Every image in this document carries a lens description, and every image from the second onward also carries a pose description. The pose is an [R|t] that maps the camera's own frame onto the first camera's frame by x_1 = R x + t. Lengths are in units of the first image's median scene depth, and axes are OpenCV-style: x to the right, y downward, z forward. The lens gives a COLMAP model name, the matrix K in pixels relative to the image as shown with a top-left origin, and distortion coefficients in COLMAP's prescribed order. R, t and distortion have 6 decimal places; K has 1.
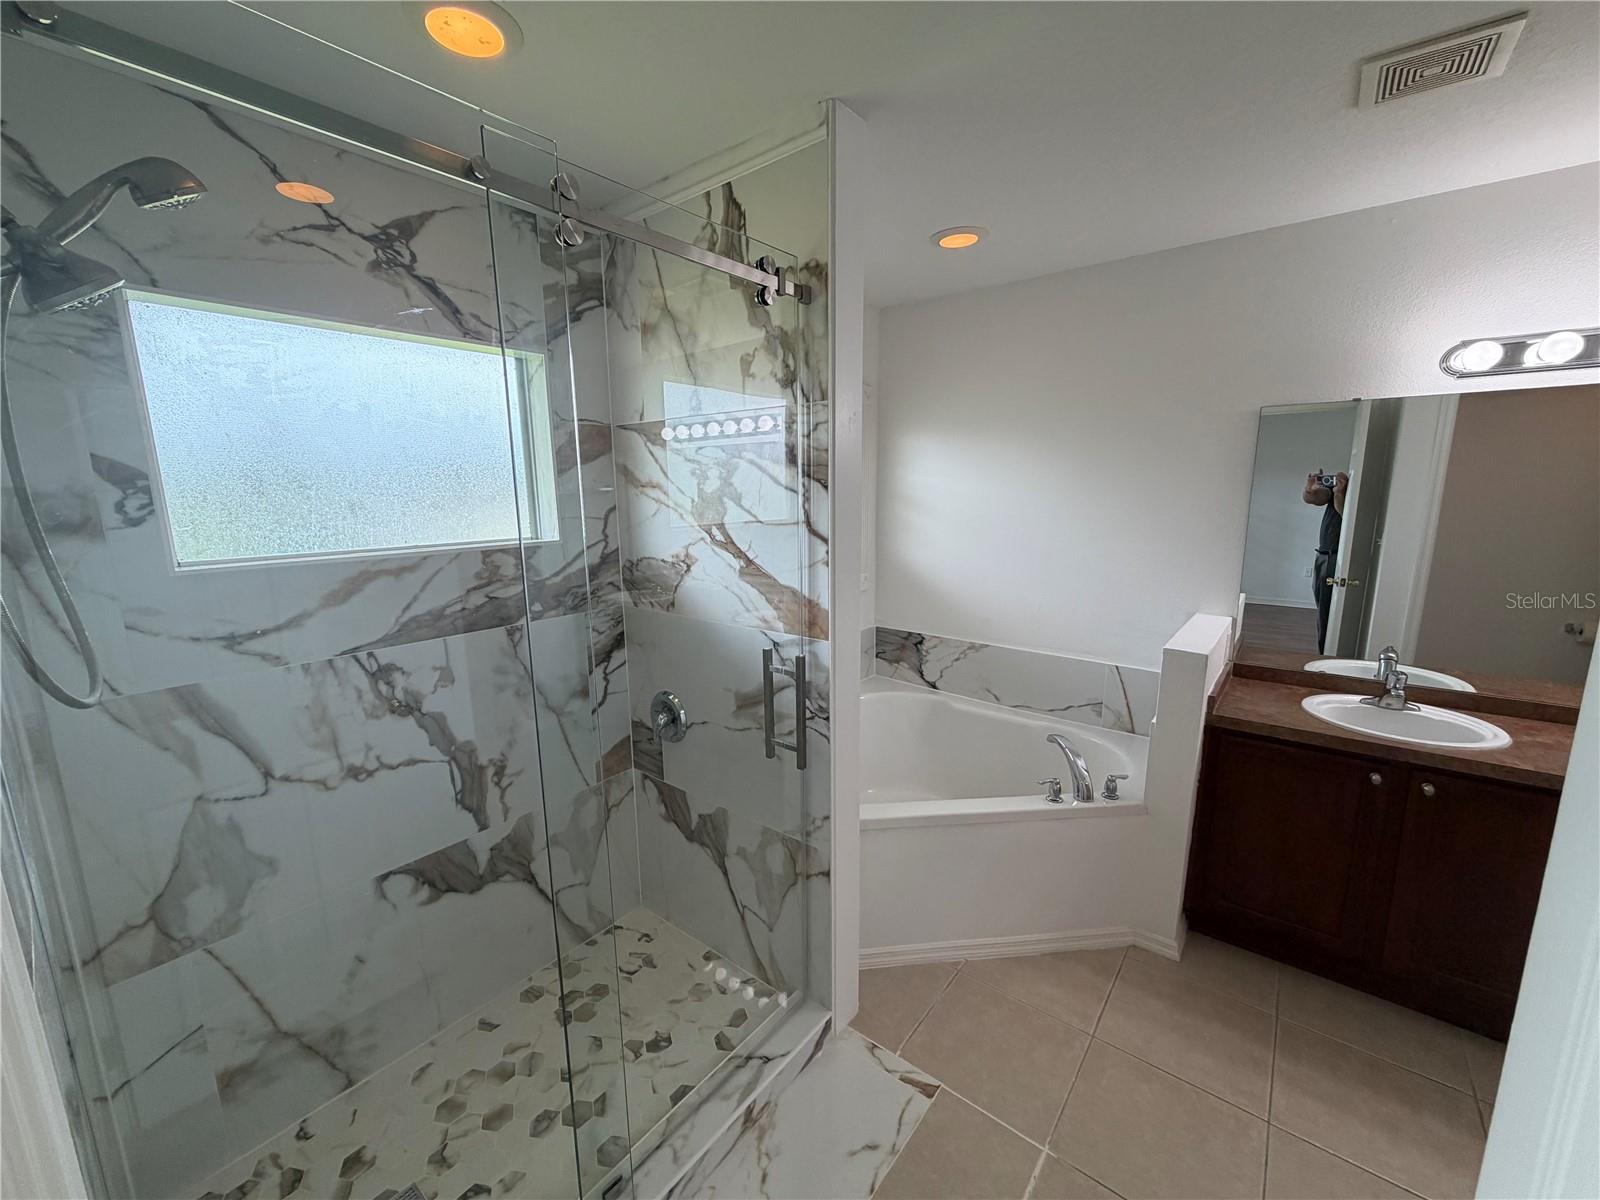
lens RADIAL K [[638.5, 0, 800.0], [0, 638.5, 601.7], [0, 0, 1]] dist [-0.003427, 0.000957]
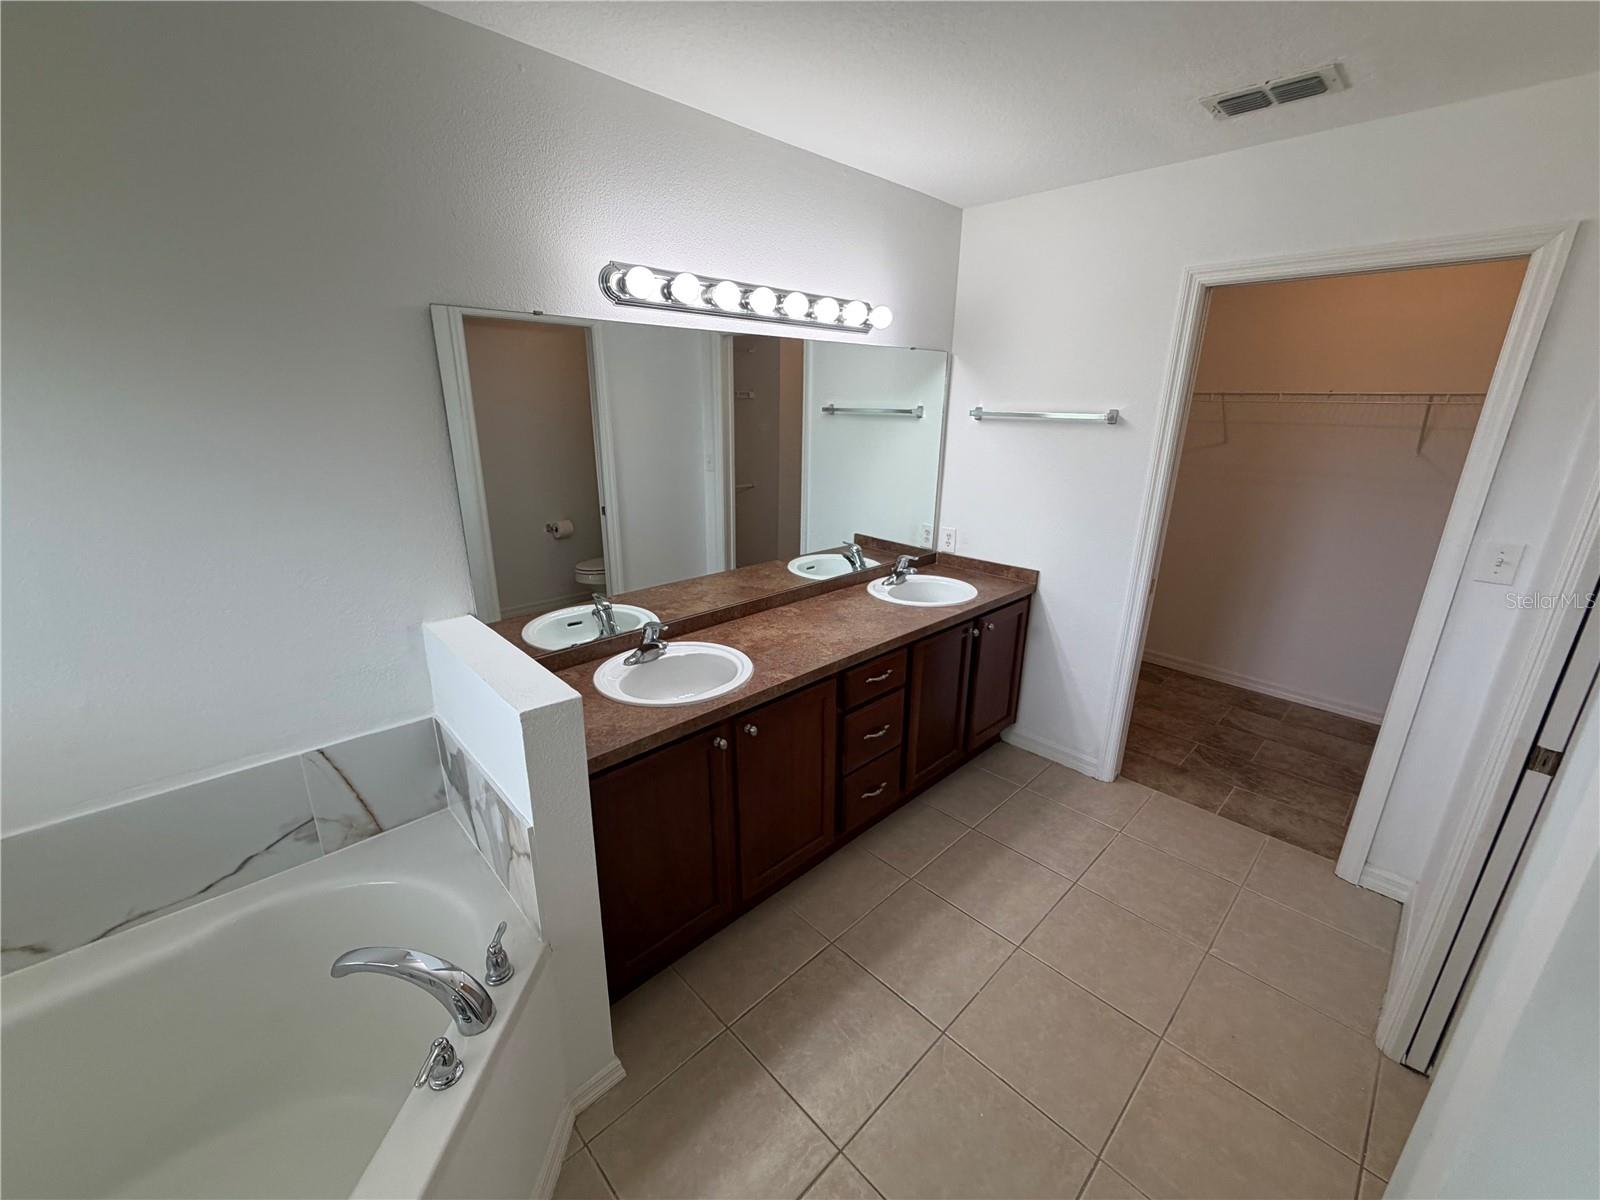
lens RADIAL K [[638.5, 0, 792.2], [0, 638.5, 602.5], [0, 0, 1]] dist [-0.003427, 0.000957]
pose [[0.126391, -0.286463, 0.949718, 0.062628], [0.161302, 0.950589, 0.265259, -0.134006], [-0.978778, 0.119666, 0.166353, 0.609457]]
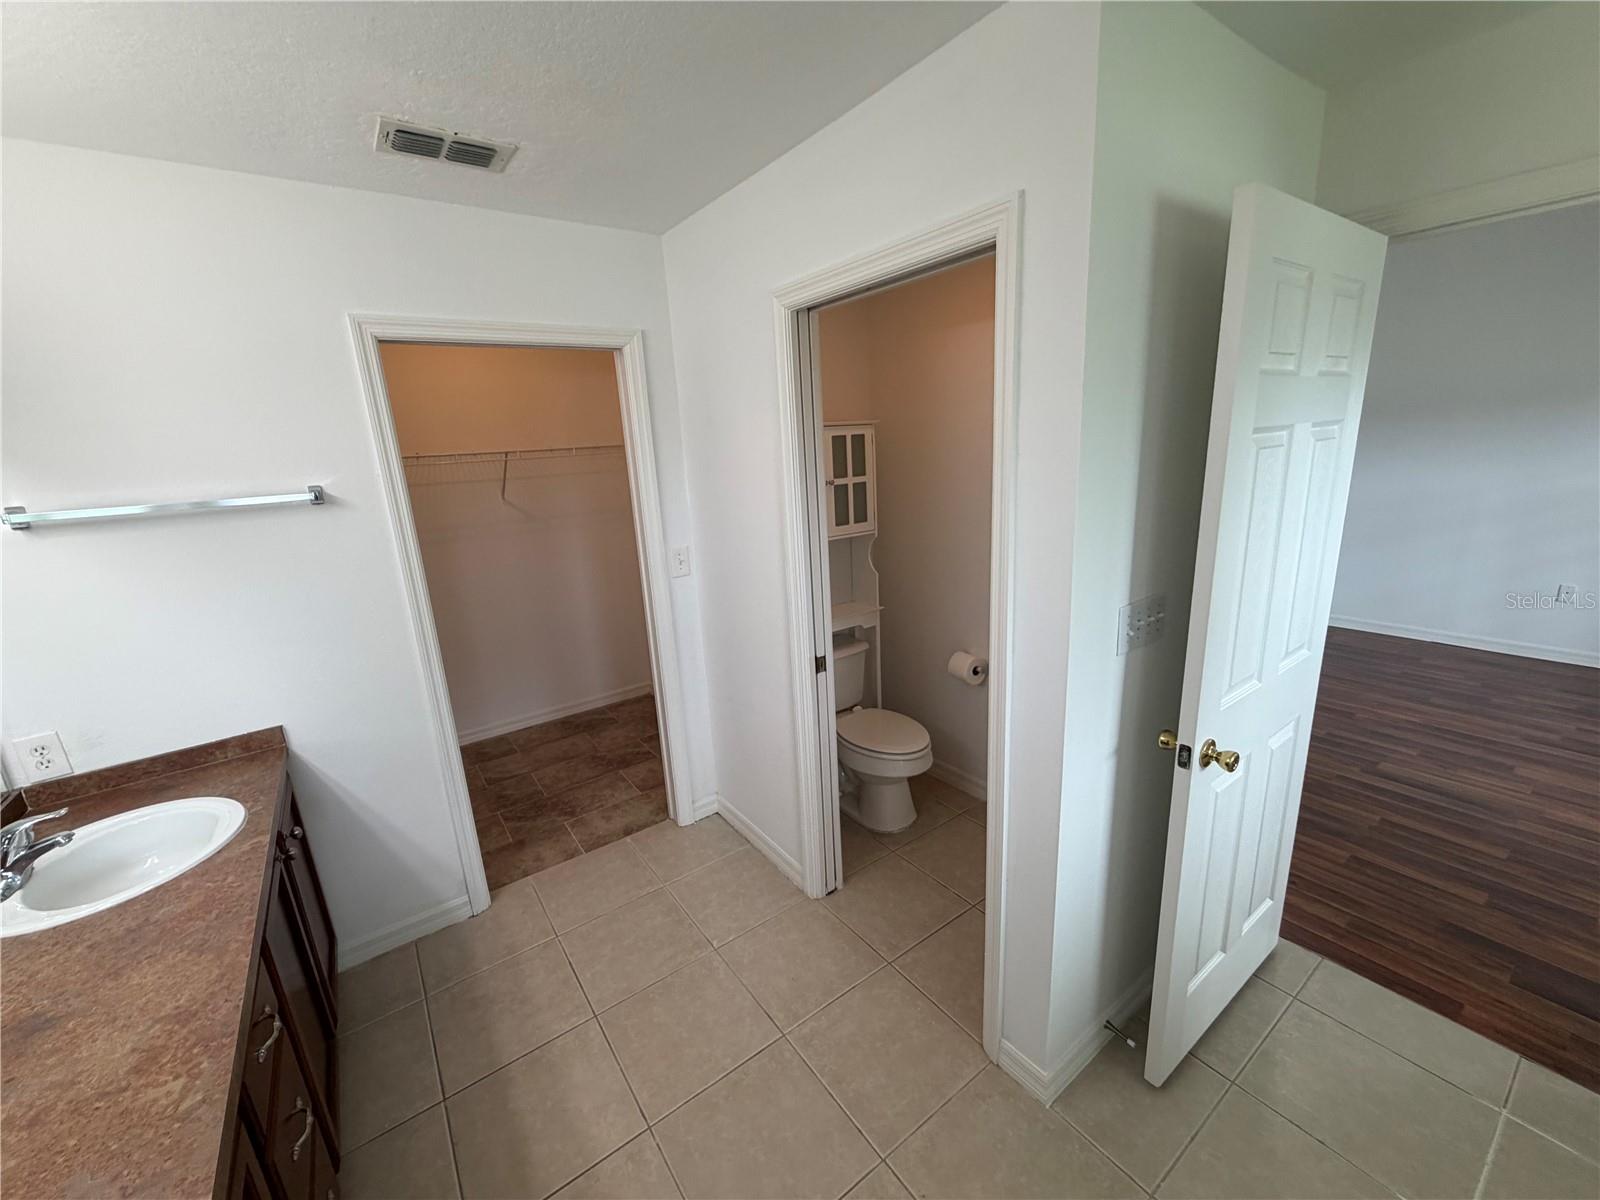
lens RADIAL K [[638.5, 0, 798.4], [0, 638.5, 600.6], [0, 0, 1]] dist [-0.003427, 0.000957]
pose [[-0.962953, 0.002353, 0.269659, 0.479636], [0.113805, 0.910099, 0.398457, -0.195685], [-0.244479, 0.414384, -0.876651, 0.860090]]
